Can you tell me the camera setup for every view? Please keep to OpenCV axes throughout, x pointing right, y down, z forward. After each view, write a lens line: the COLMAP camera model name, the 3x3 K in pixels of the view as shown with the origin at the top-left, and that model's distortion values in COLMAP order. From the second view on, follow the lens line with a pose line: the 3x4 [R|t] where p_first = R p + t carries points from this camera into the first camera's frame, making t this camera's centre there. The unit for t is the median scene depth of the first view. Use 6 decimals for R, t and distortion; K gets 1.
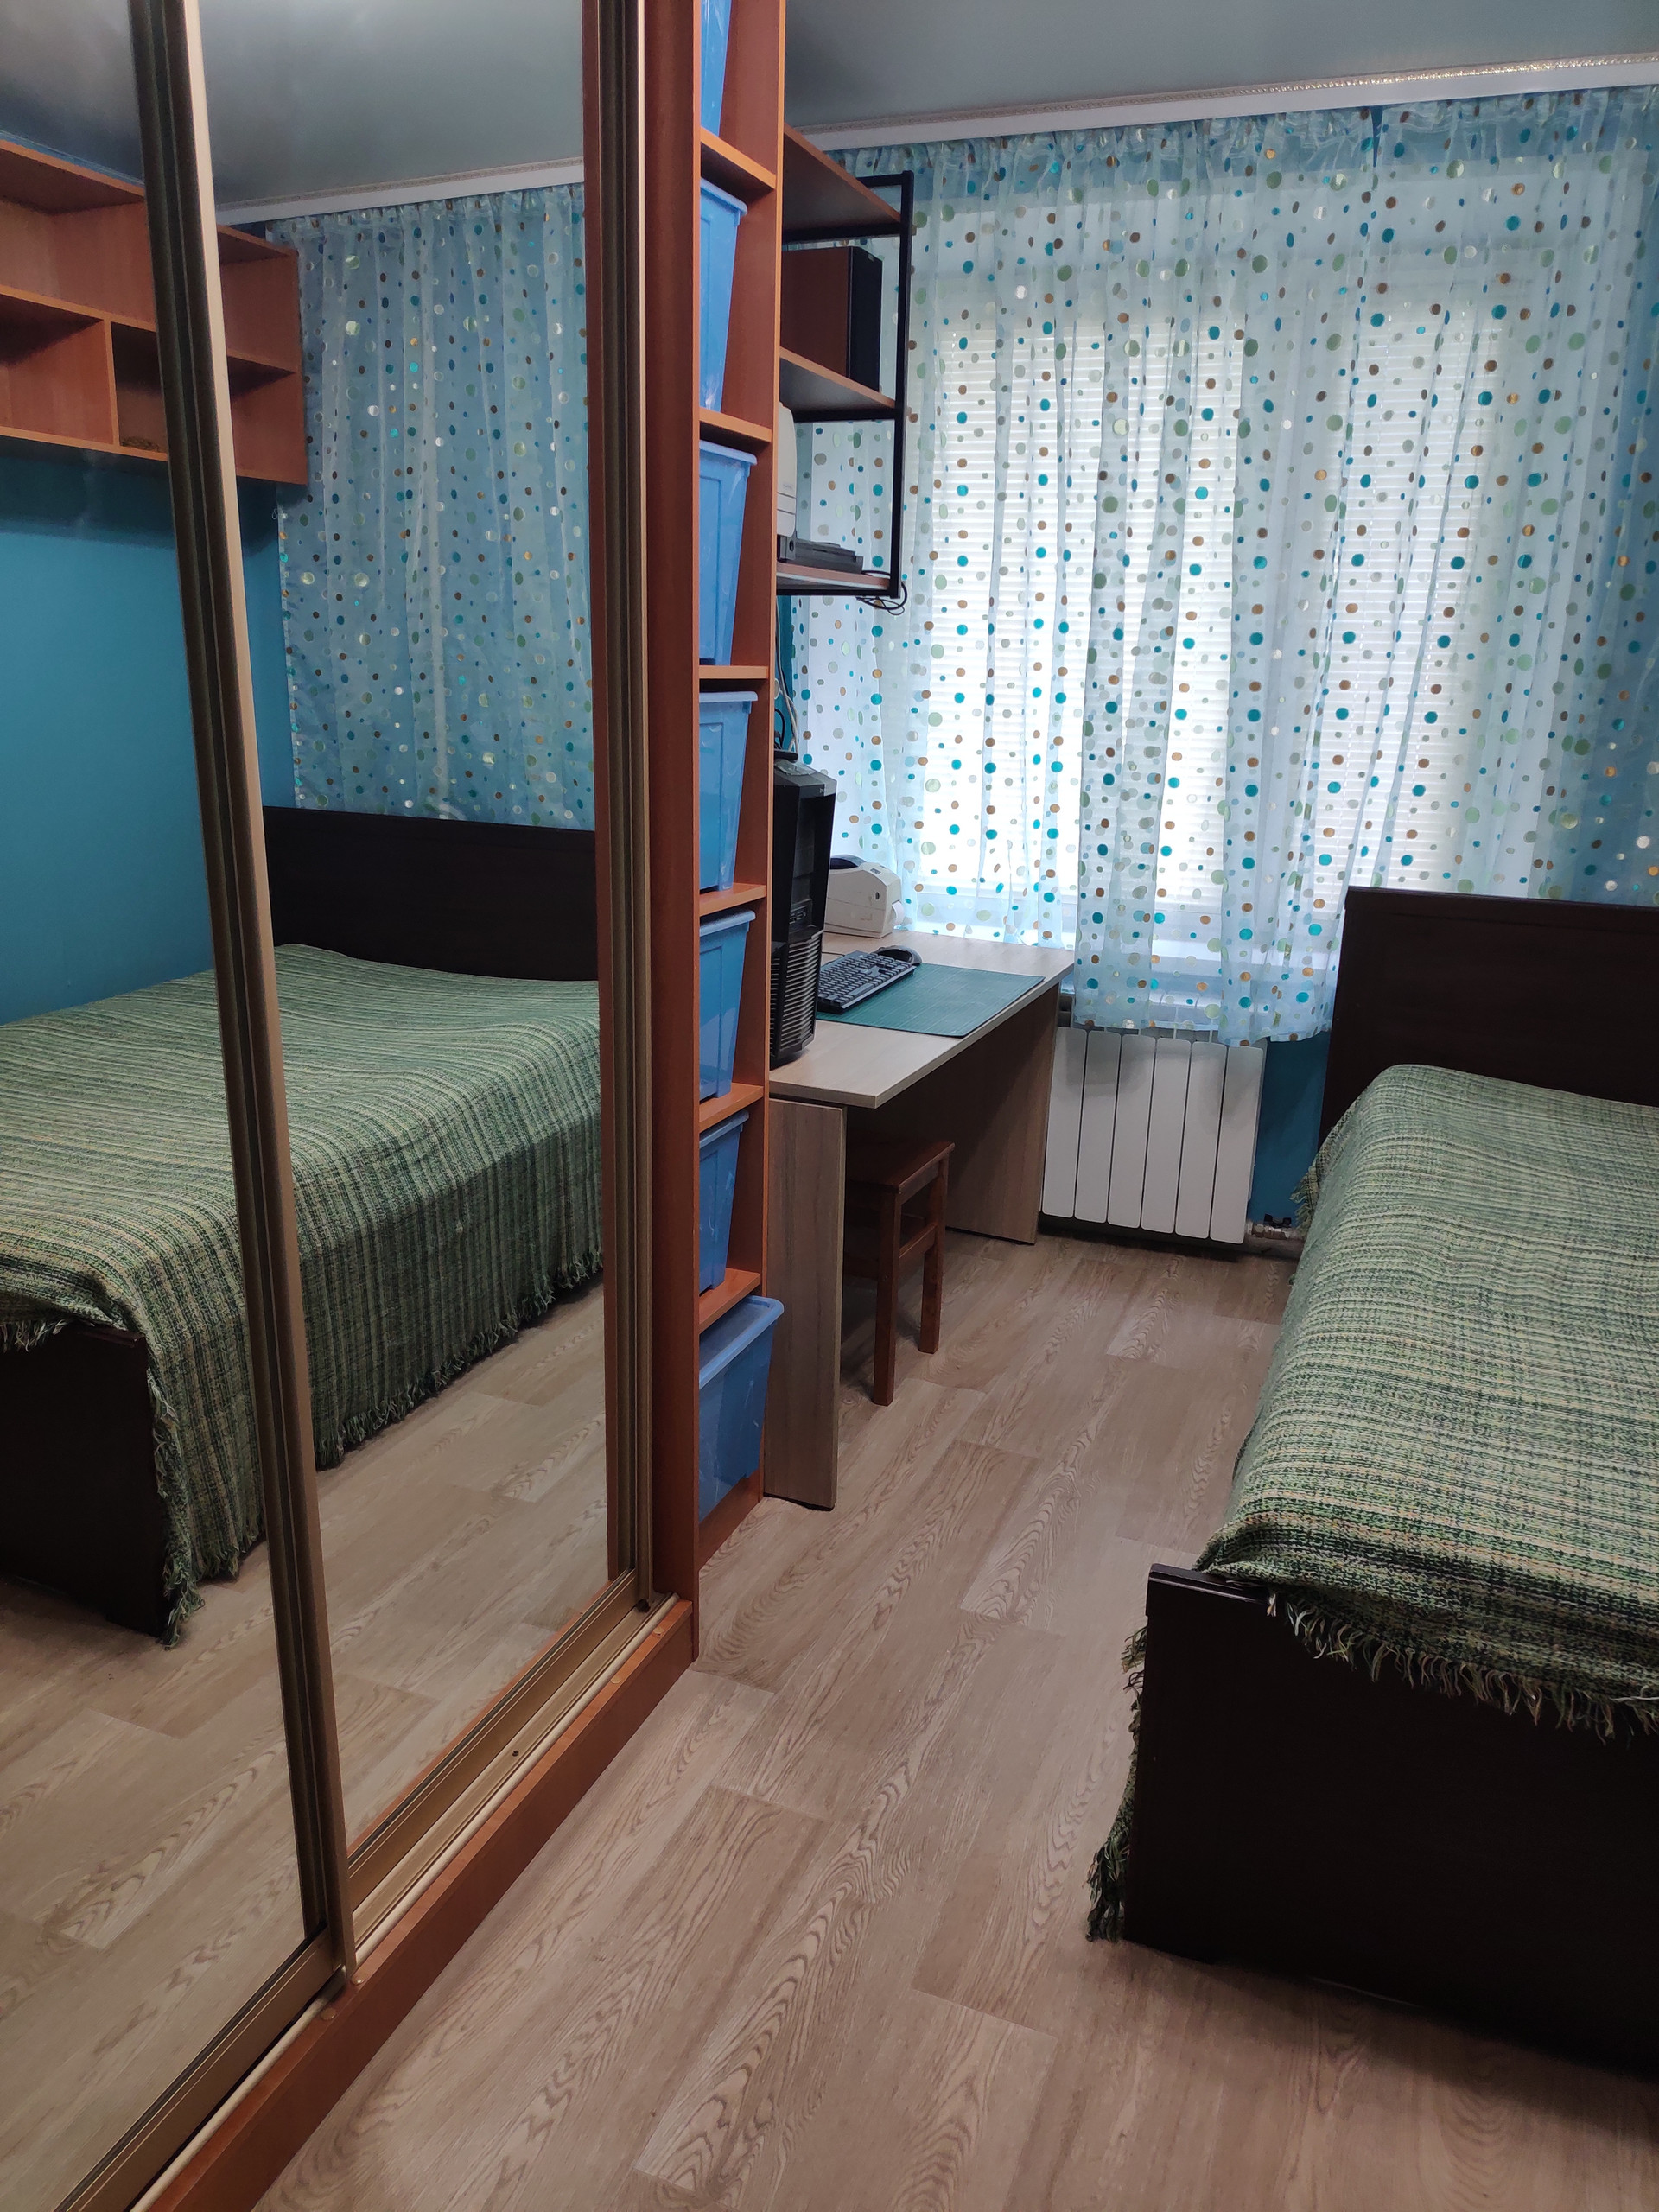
lens RADIAL K [[1595.5, 0, 838.5], [0, 1595.5, 1105.4], [0, 0, 1]] dist [0.008394, -0.016317]
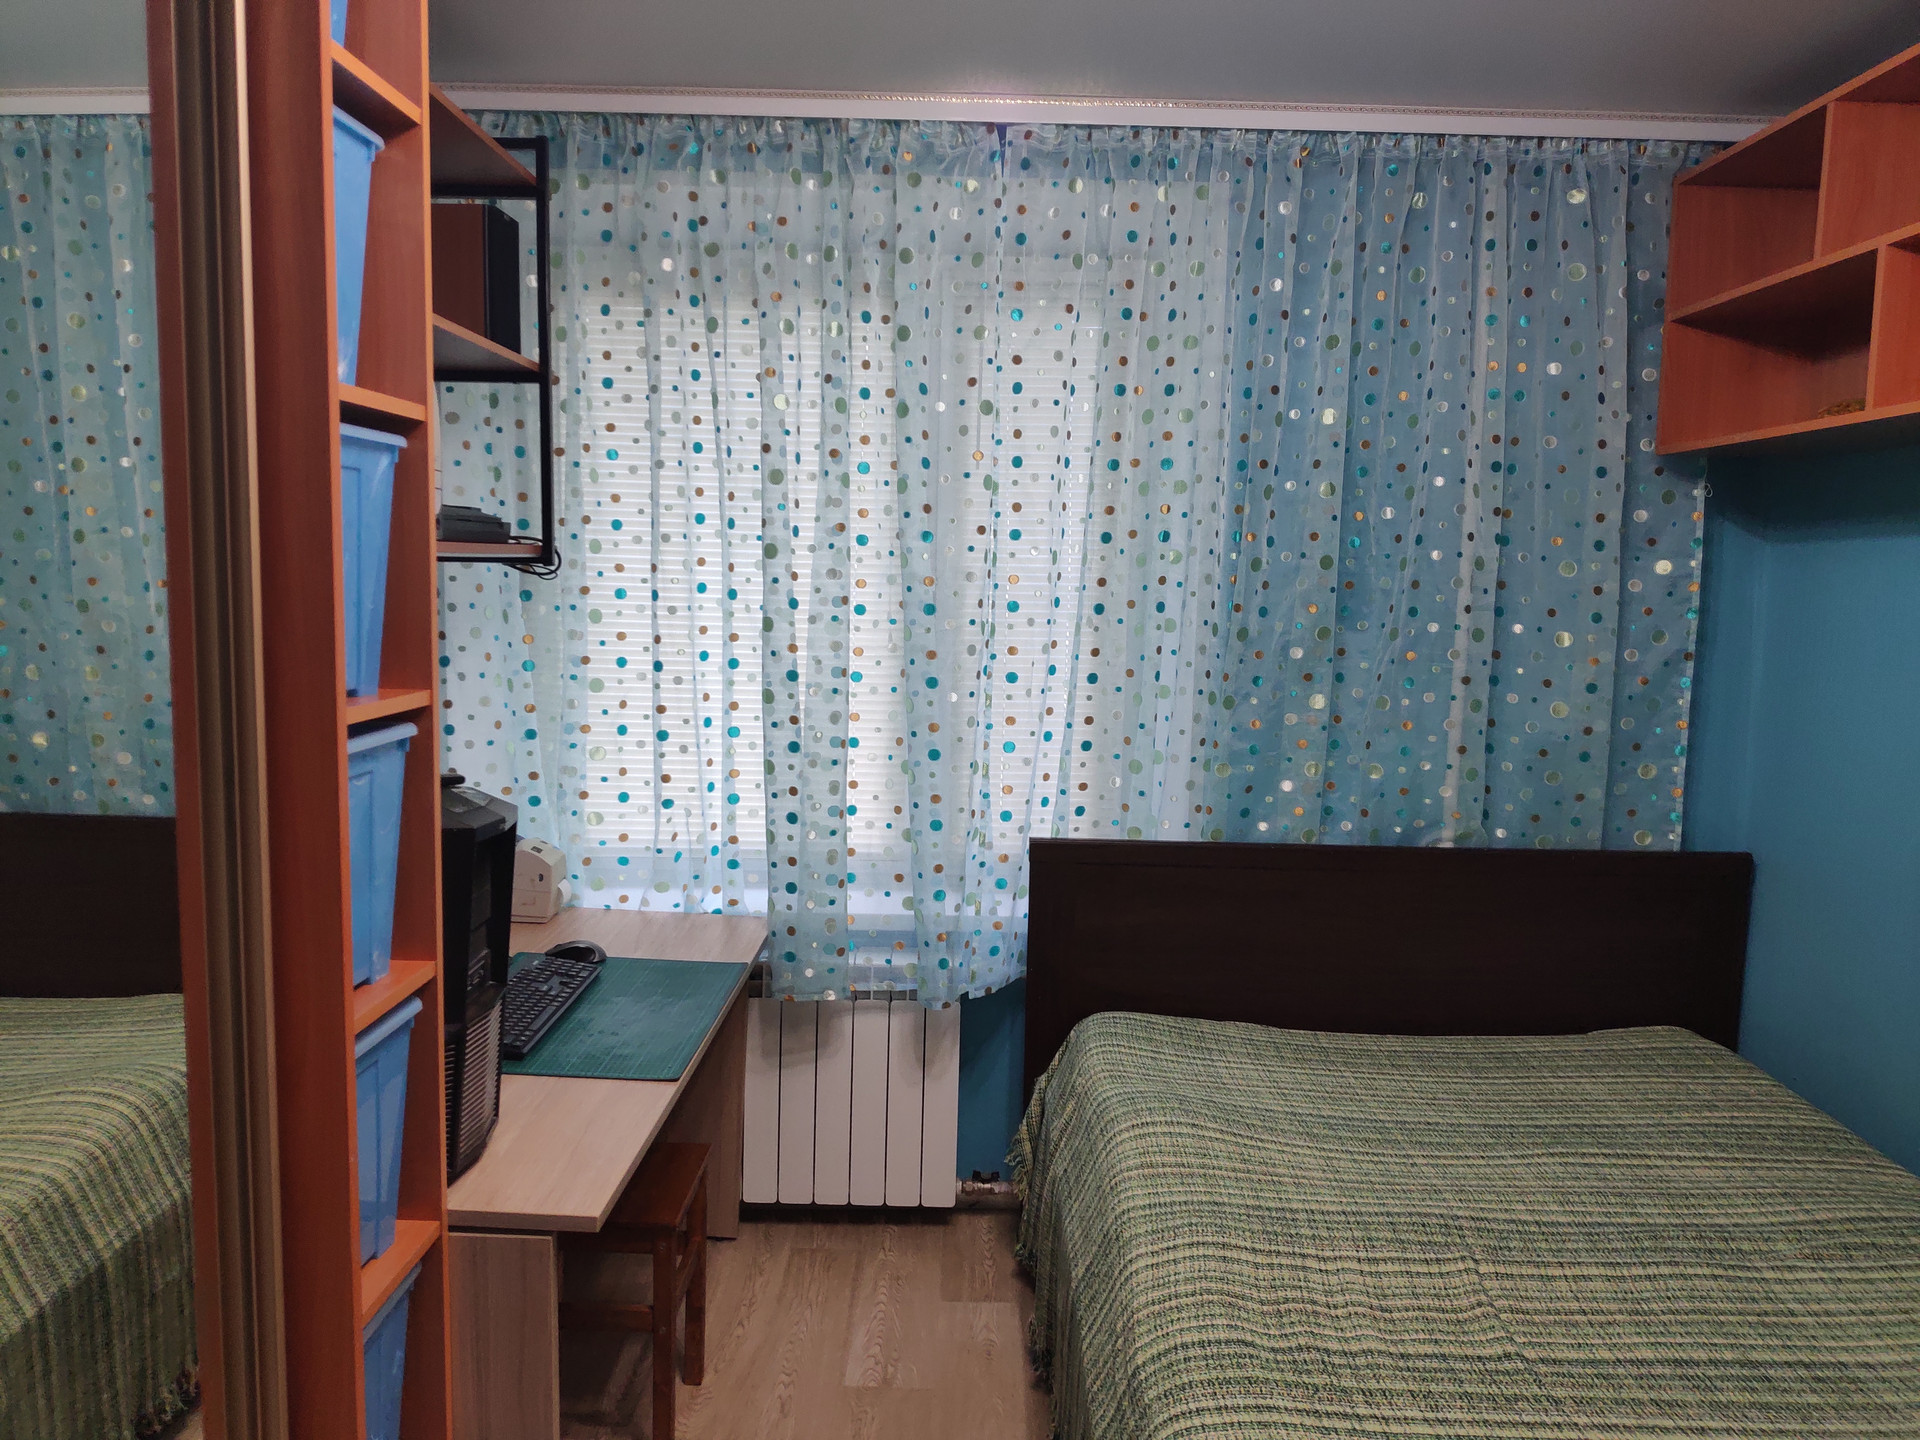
lens RADIAL K [[1373.6, 0, 957.1], [0, 1373.6, 724.6], [0, 0, 1]] dist [0.020716, -0.021113]
pose [[0.935983, -0.044494, 0.349222, -0.026690], [0.098293, 0.985560, -0.137875, -0.097613], [-0.338045, 0.163375, 0.926841, 0.203932]]
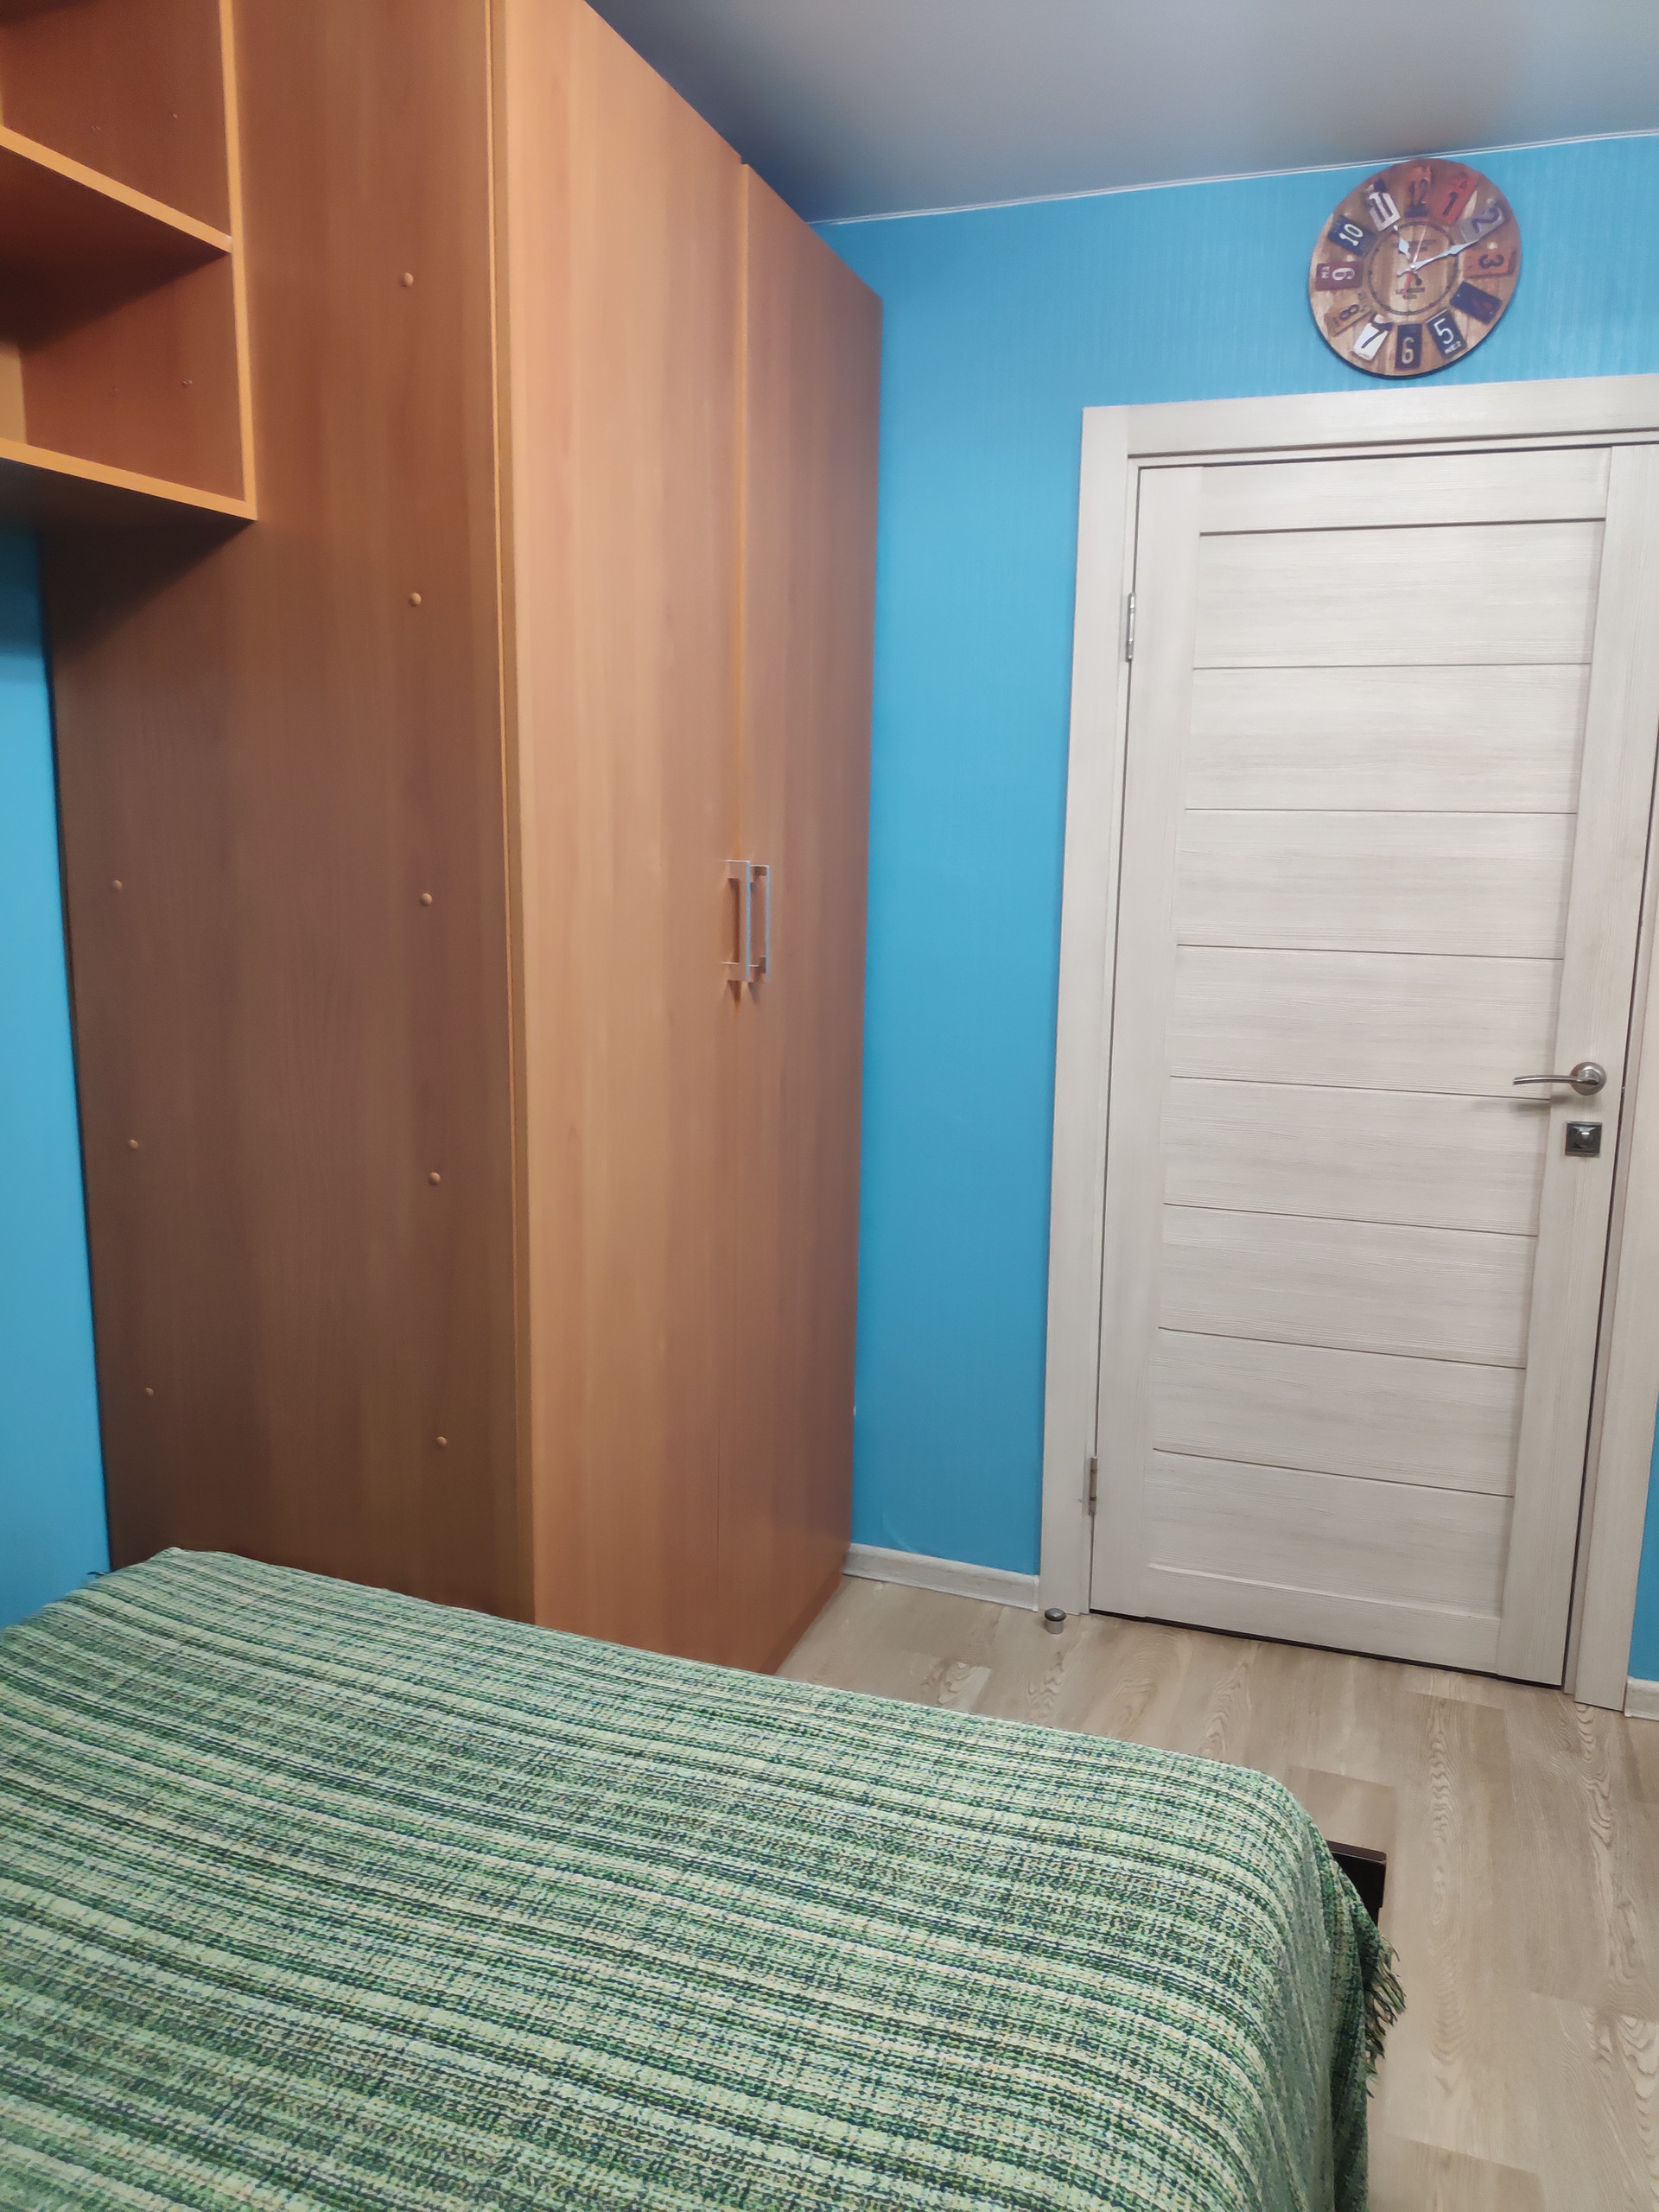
lens RADIAL K [[1595.5, 0, 838.5], [0, 1595.5, 1105.4], [0, 0, 1]] dist [0.008394, -0.016317]
pose [[-0.998913, -0.032335, -0.033589, 0.336500], [-0.043818, 0.897241, 0.439362, -0.300324], [0.015931, 0.440356, -0.897682, 0.983076]]
